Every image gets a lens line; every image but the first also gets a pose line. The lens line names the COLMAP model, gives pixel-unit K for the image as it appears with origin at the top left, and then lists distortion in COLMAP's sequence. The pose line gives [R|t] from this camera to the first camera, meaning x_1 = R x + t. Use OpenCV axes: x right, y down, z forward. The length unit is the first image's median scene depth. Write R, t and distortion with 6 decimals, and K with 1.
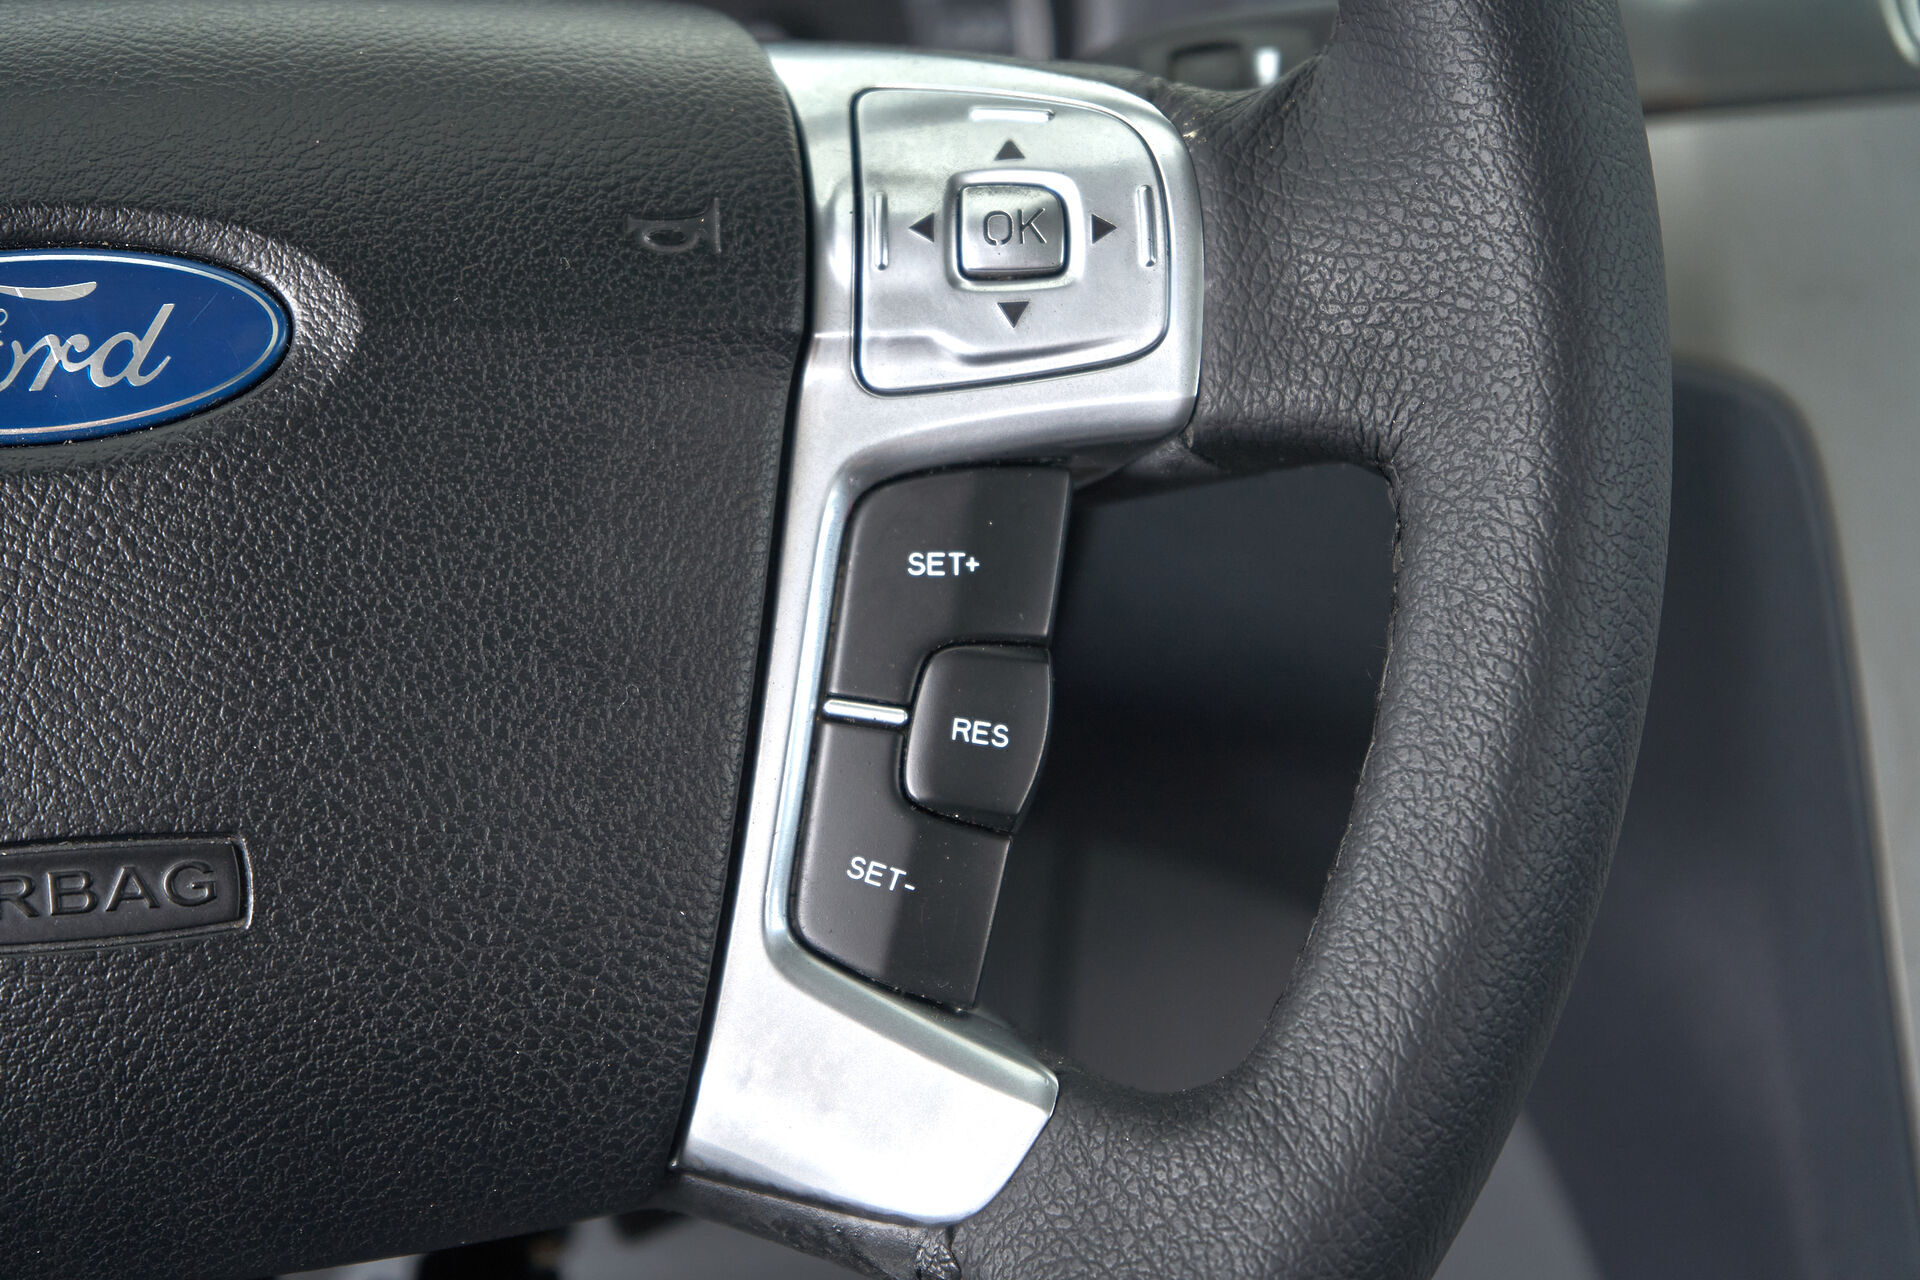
lens RADIAL K [[3923.9, 0, 961.5], [0, 3923.9, 662.1], [0, 0, 1]] dist [0.073353, 0.458683]
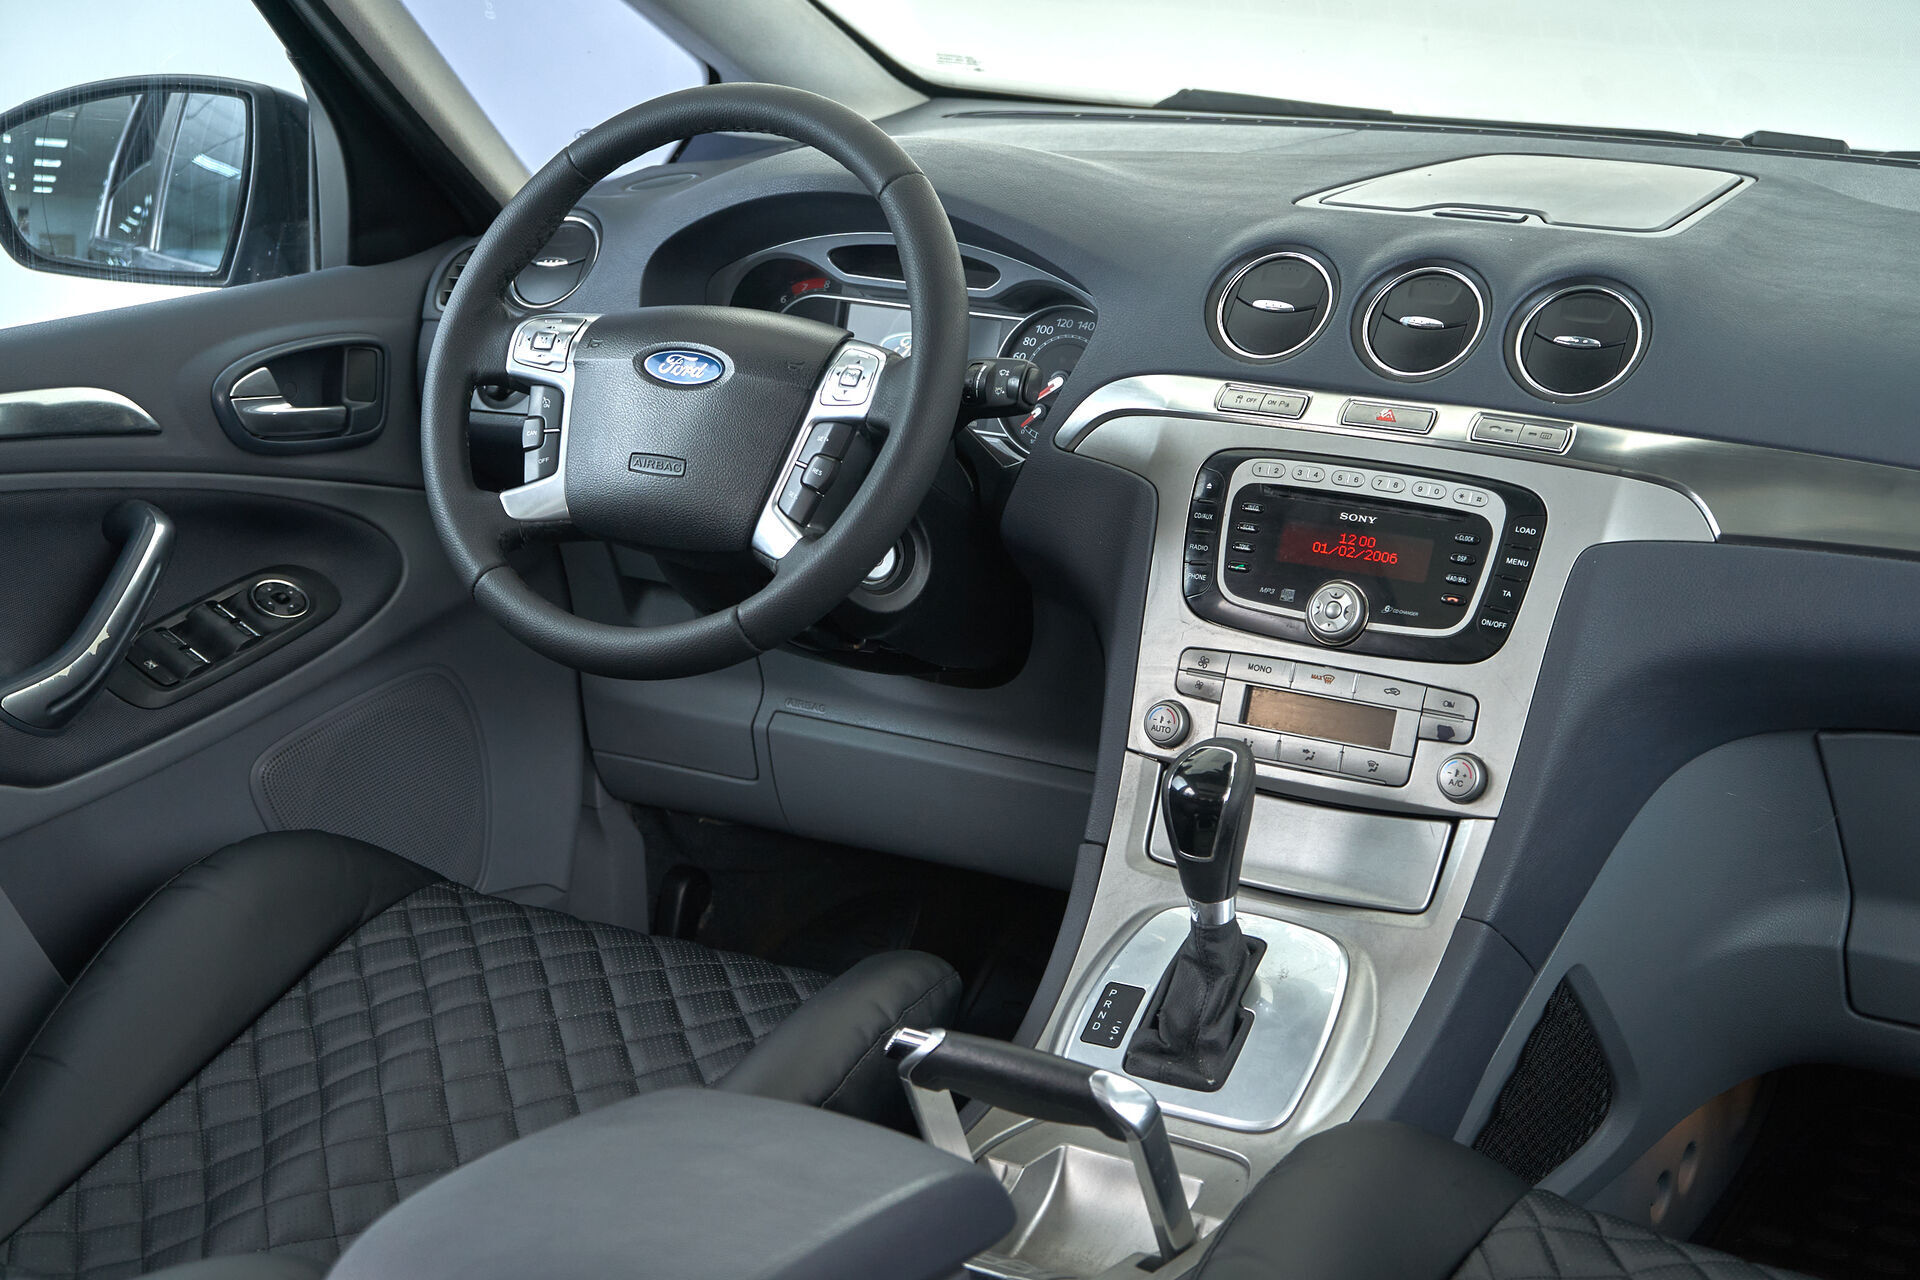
lens RADIAL K [[3200.1, 0, 960.0], [0, 3200.1, 640.0], [0, 0, 1]] dist [-0.028371, -0.041018]
pose [[0.800729, 0.190332, -0.567984, 2.508116], [-0.259859, 0.964685, -0.043077, 0.353546], [0.539727, 0.182089, 0.821911, -2.215510]]
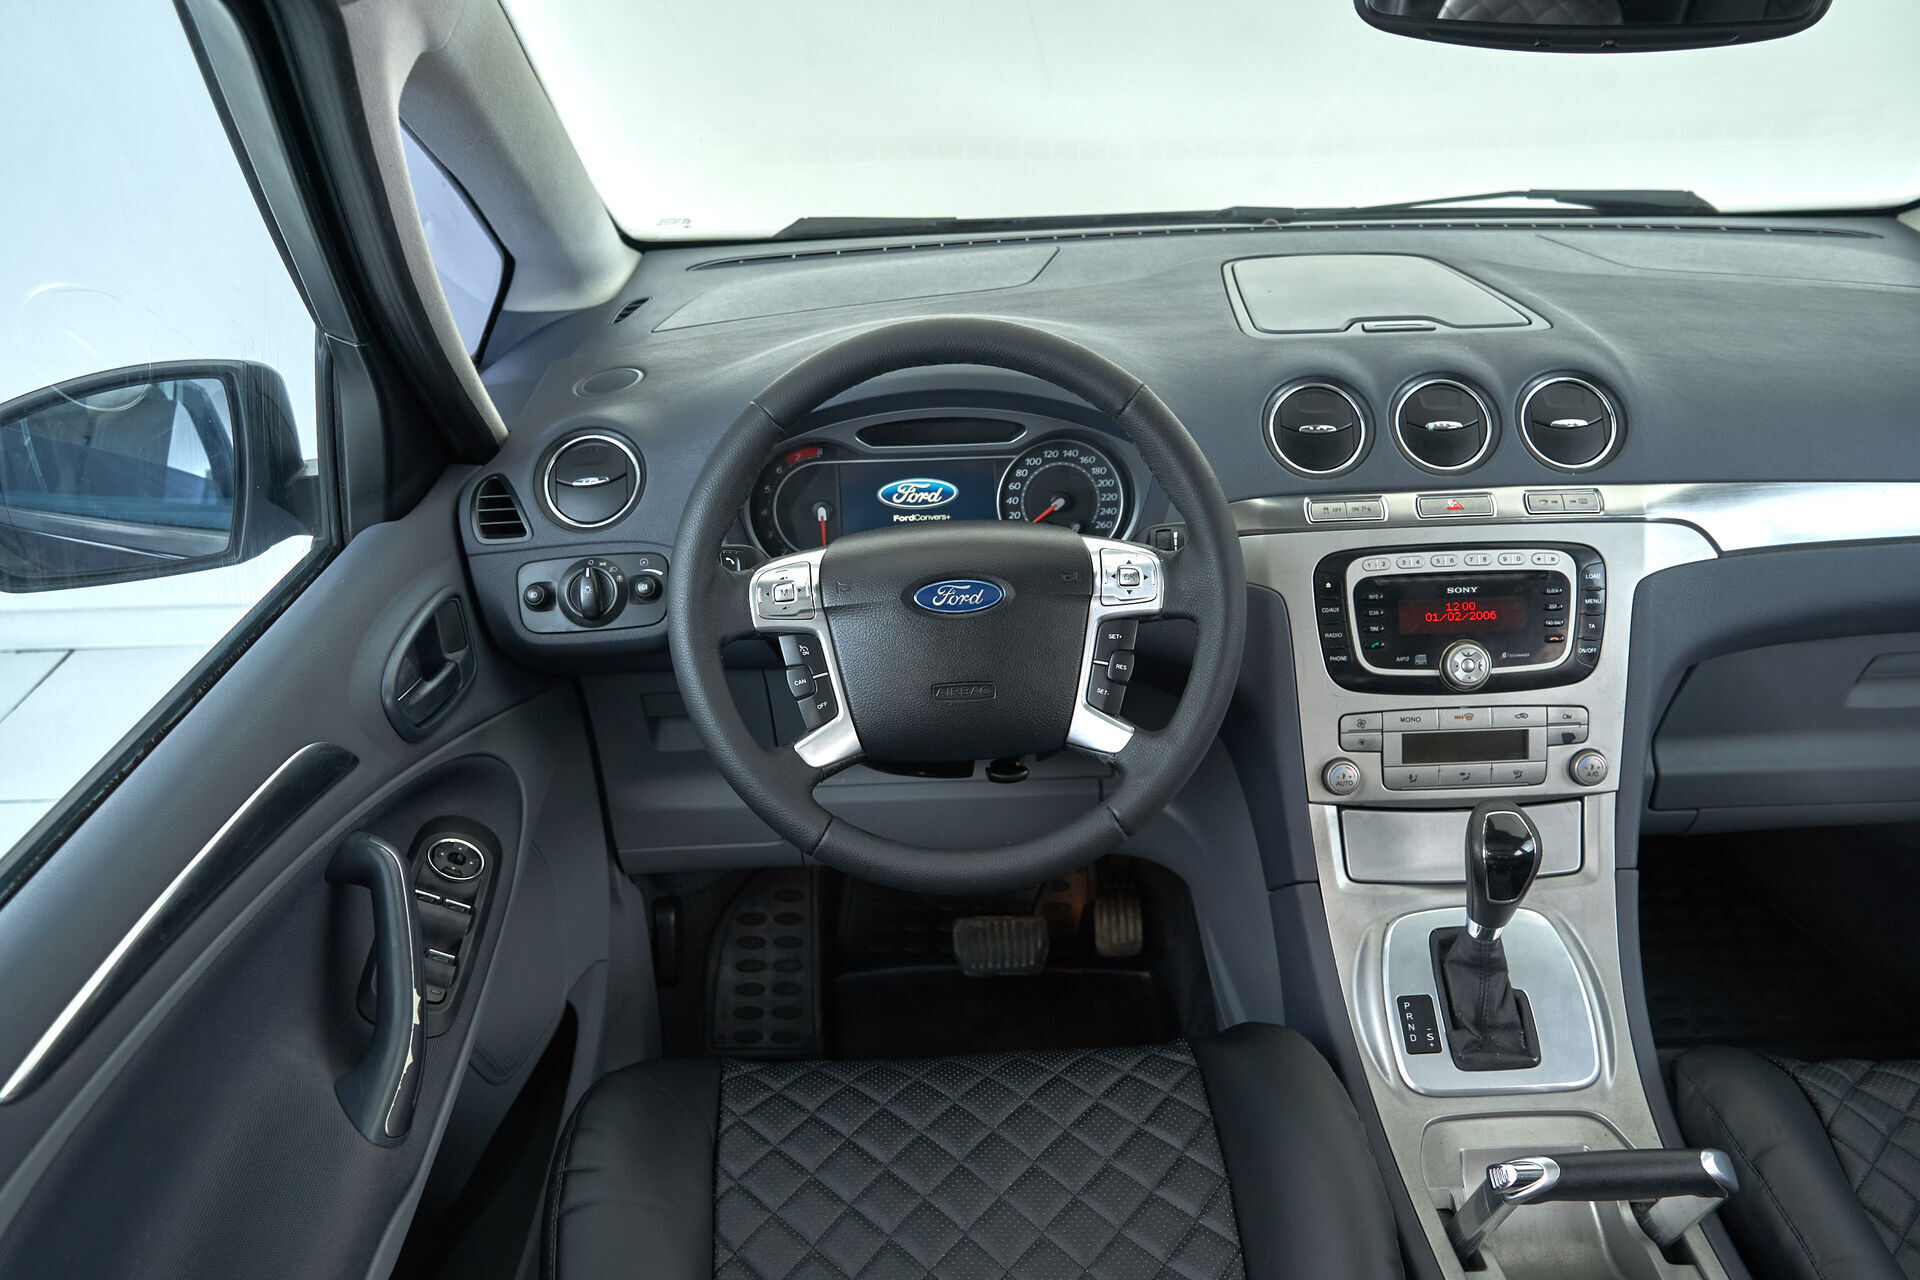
lens RADIAL K [[1549.8, 0, 960.0], [0, 1549.8, 640.0], [0, 0, 1]] dist [-0.001165, -0.000746]
pose [[0.998353, 0.024804, -0.051722, -0.111524], [-0.022705, 0.998910, 0.040777, -0.104980], [0.052677, -0.039536, 0.997829, -1.218591]]
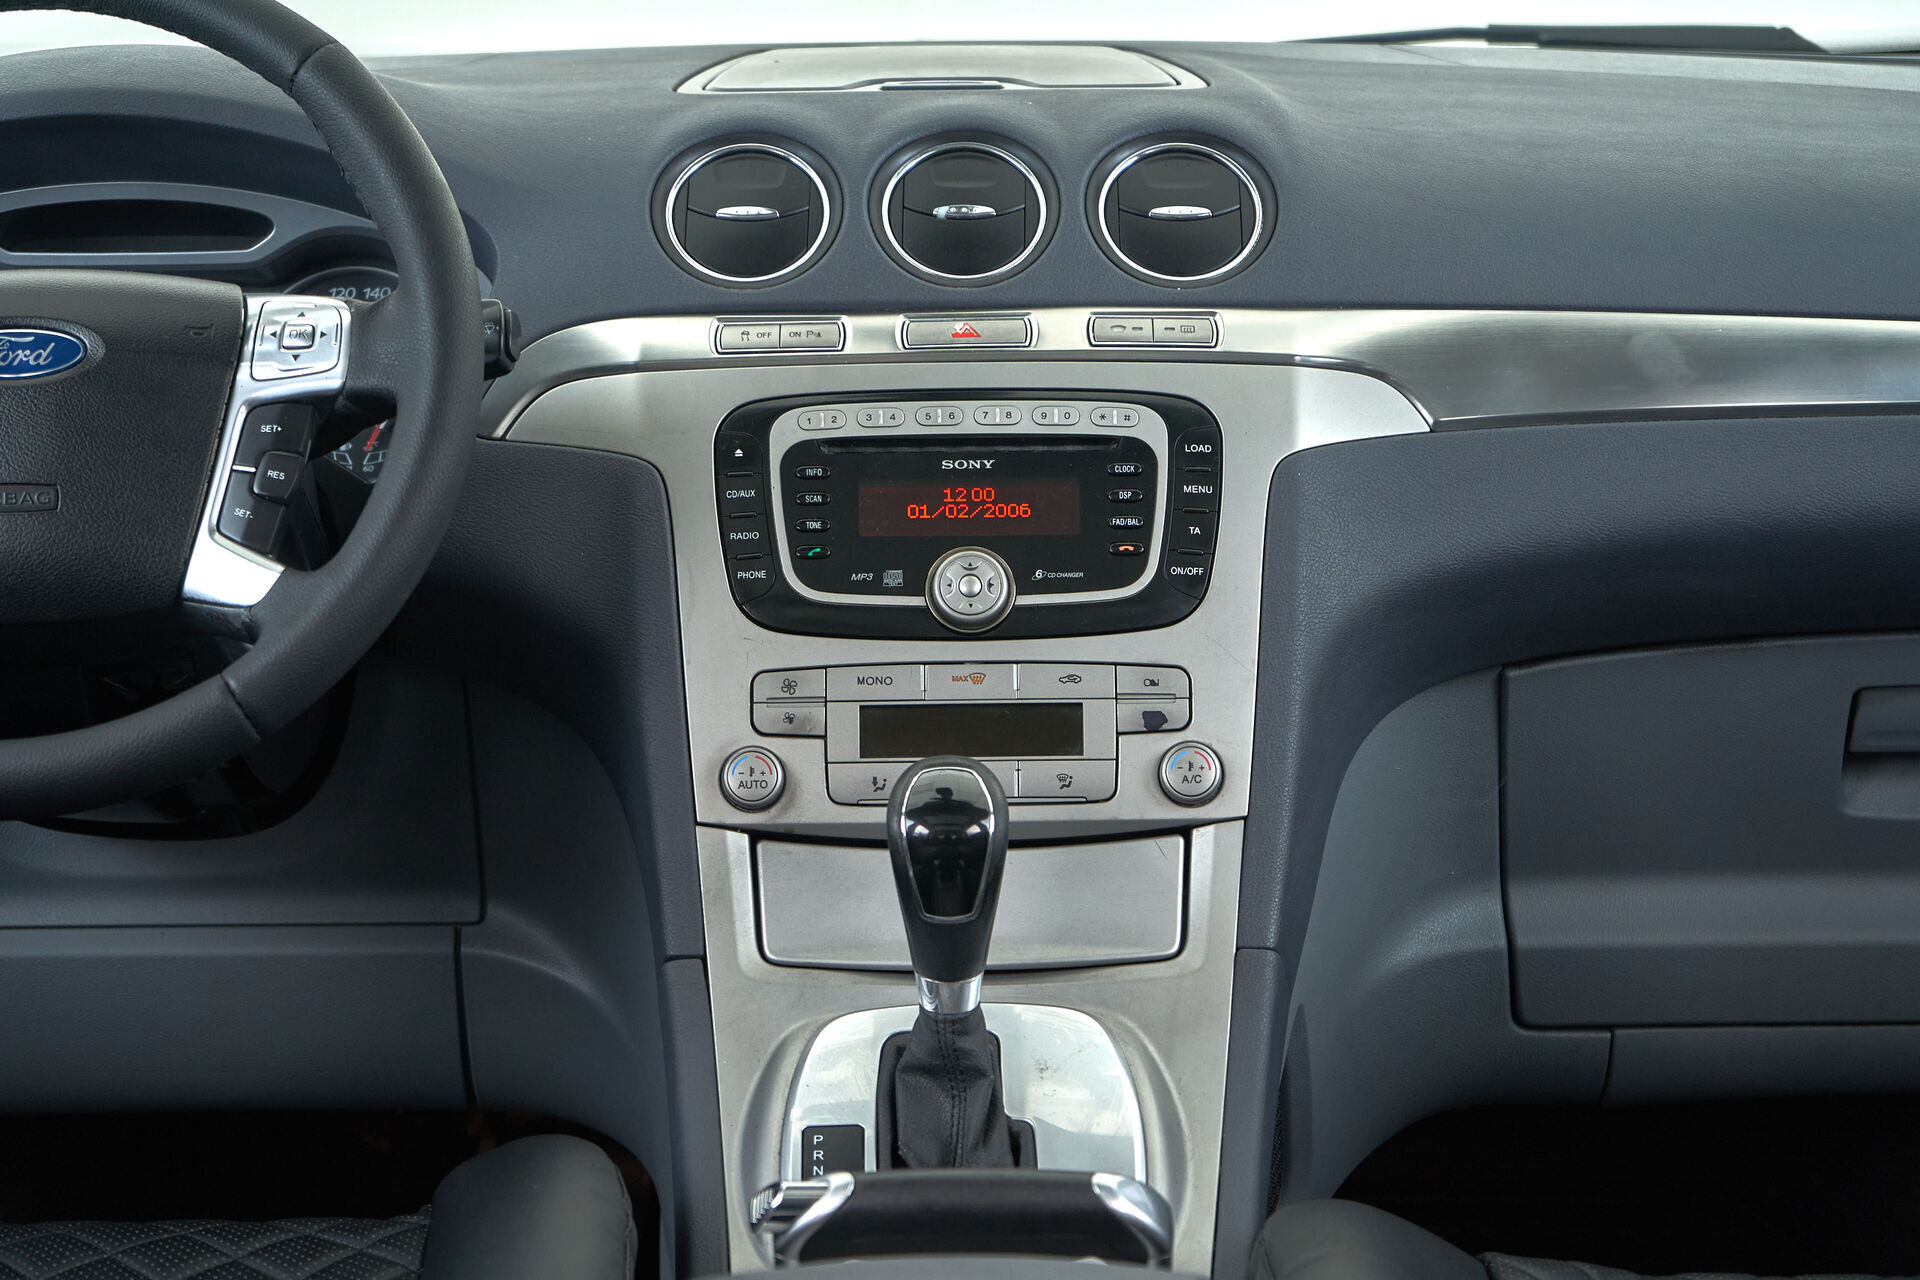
lens RADIAL K [[4100.9, 0, 960.0], [0, 4100.9, 640.0], [0, 0, 1]] dist [-0.006705, 0.113767]
pose [[0.996218, 0.027491, -0.082429, 0.897113], [-0.044230, 0.976976, -0.208716, 0.878086], [0.074794, 0.211572, 0.974496, -2.409939]]
